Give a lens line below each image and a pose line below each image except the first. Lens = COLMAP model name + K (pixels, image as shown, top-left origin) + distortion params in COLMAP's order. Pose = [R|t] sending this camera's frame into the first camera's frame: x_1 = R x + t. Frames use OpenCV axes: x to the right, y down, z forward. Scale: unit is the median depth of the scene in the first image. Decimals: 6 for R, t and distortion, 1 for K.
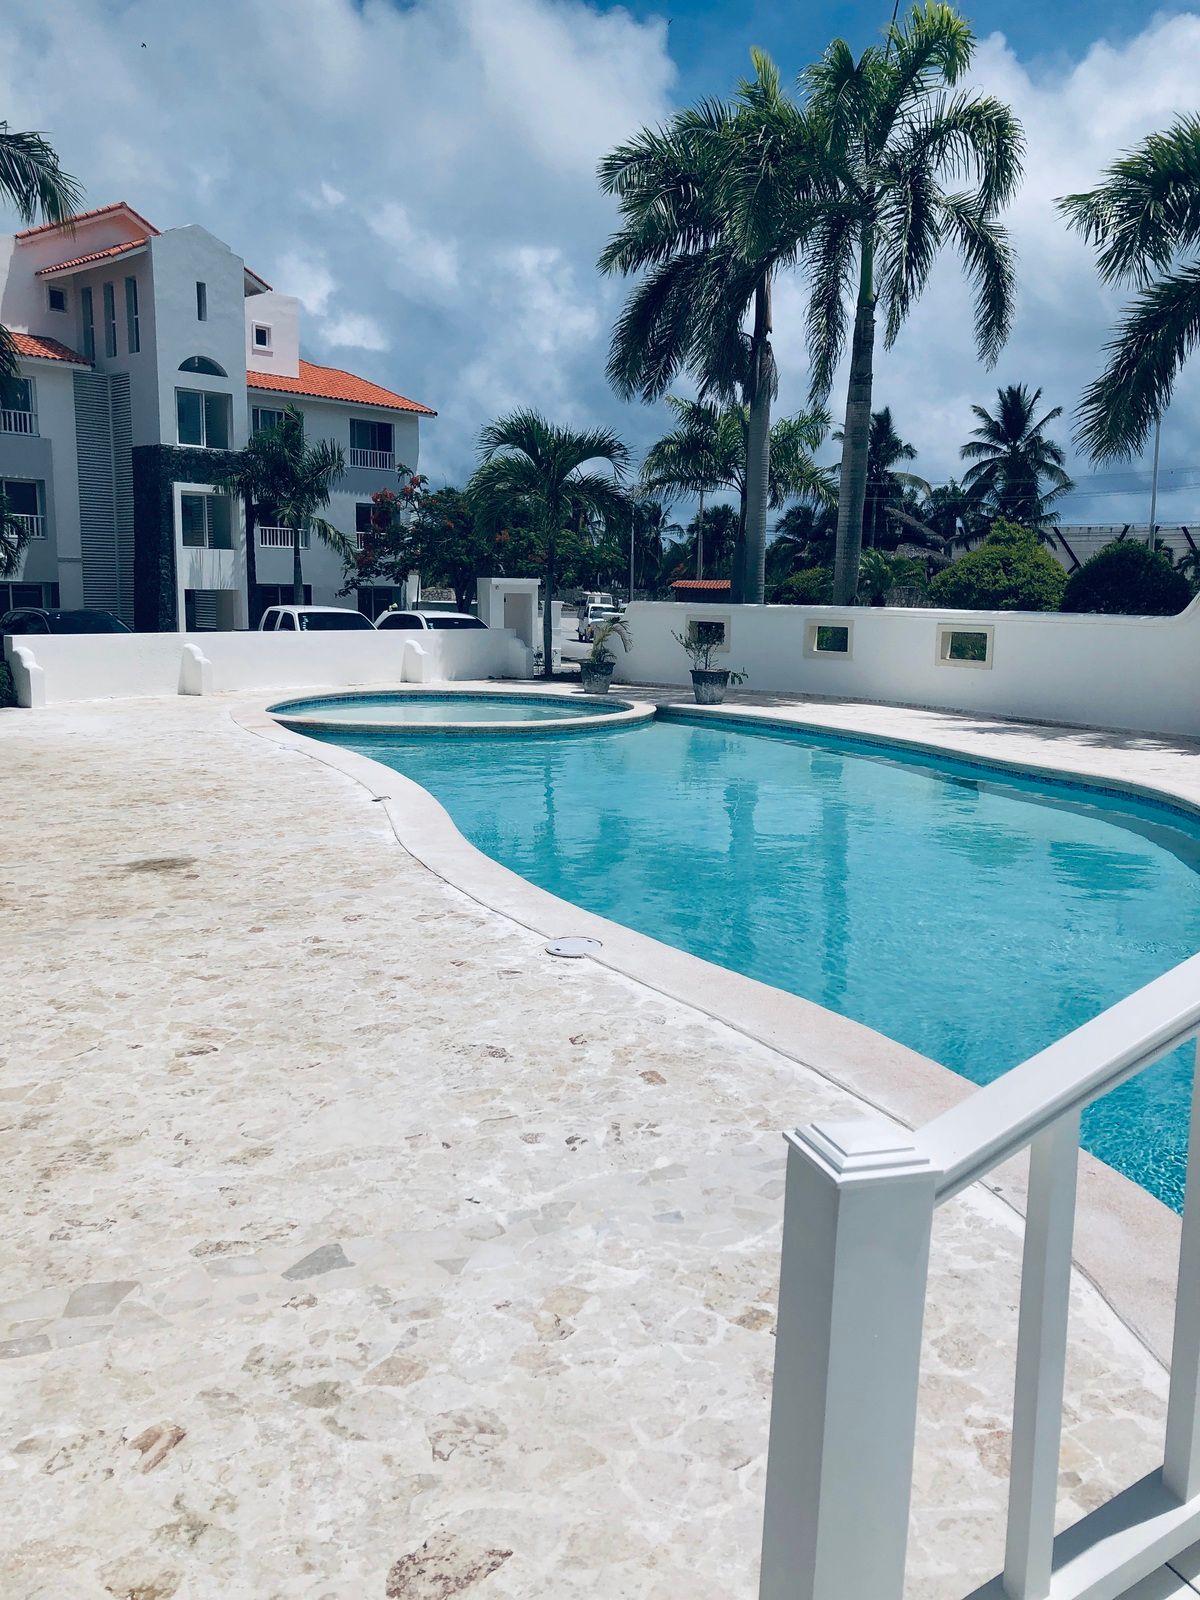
lens RADIAL K [[1274.3, 0, 592.0], [0, 1274.3, 838.4], [0, 0, 1]] dist [0.006055, 0.046768]
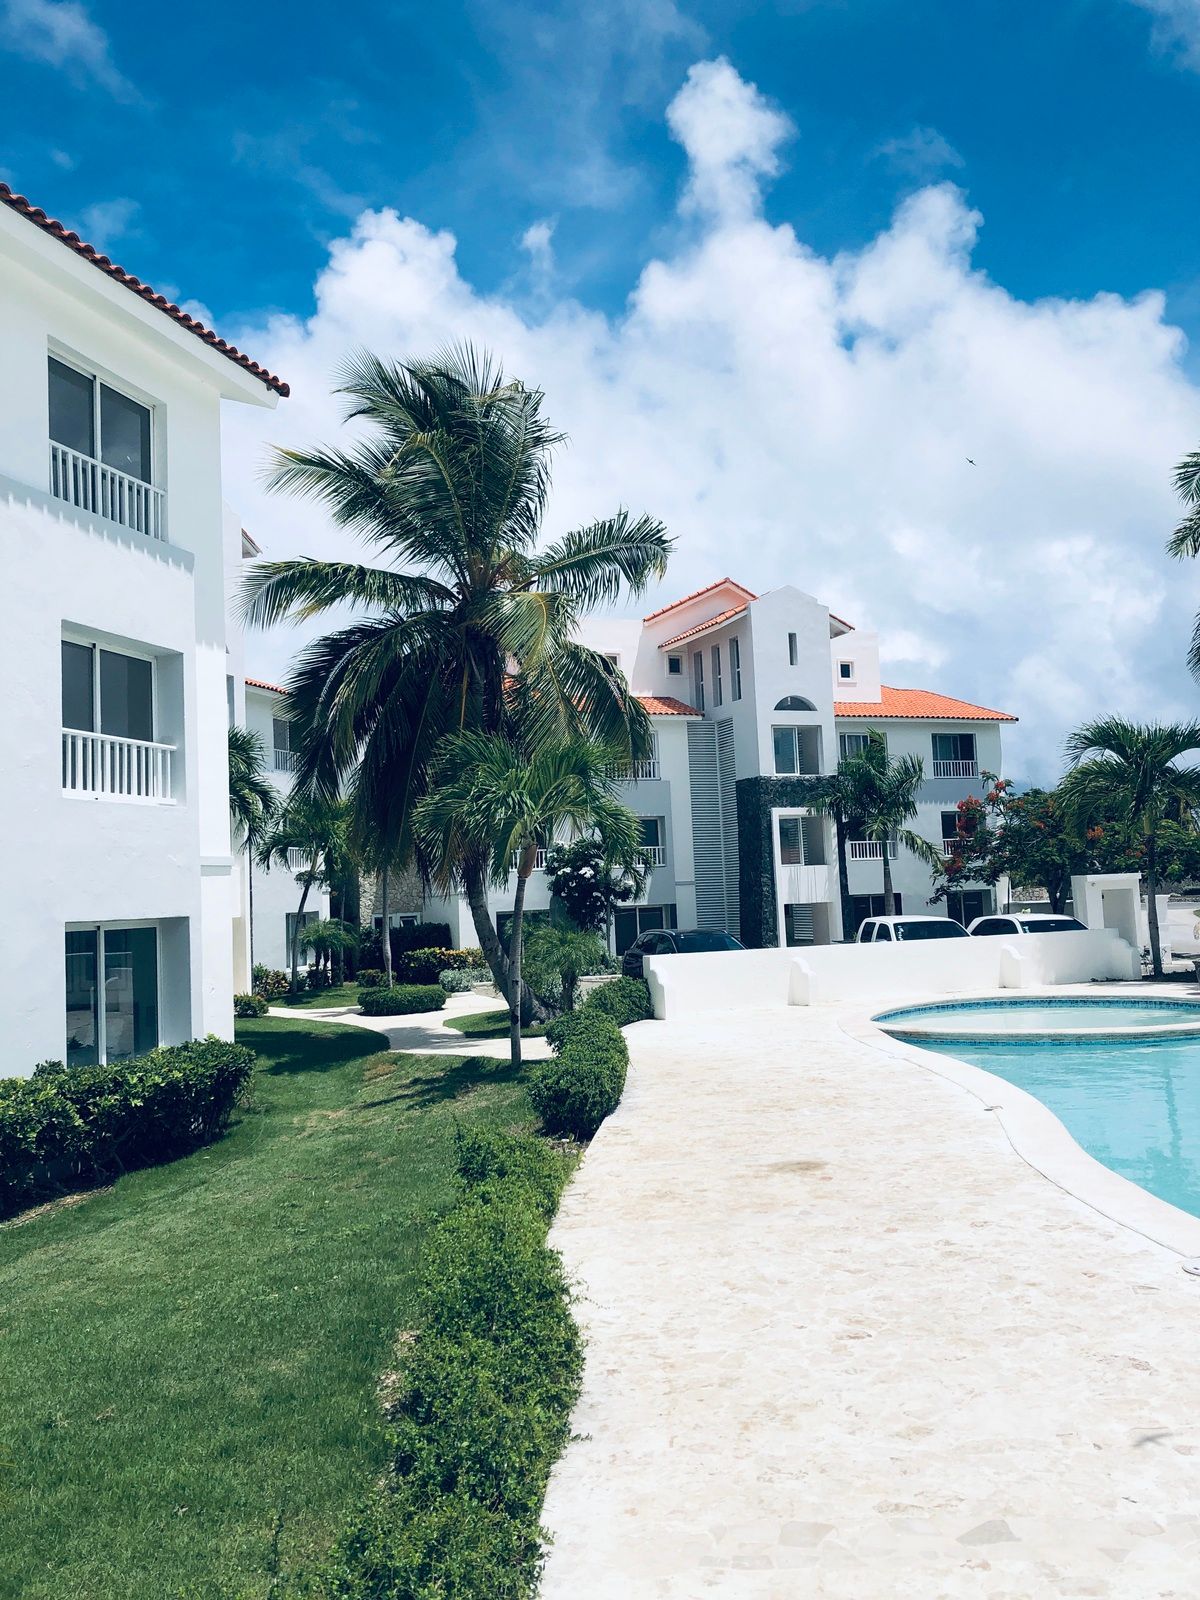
lens RADIAL K [[1274.3, 0, 592.0], [0, 1274.3, 838.4], [0, 0, 1]] dist [0.006055, 0.046768]
pose [[0.900623, -0.077891, -0.427564, 0.002869], [-0.023696, 0.973544, -0.227269, -0.001247], [0.433954, 0.214815, 0.874950, -0.138325]]
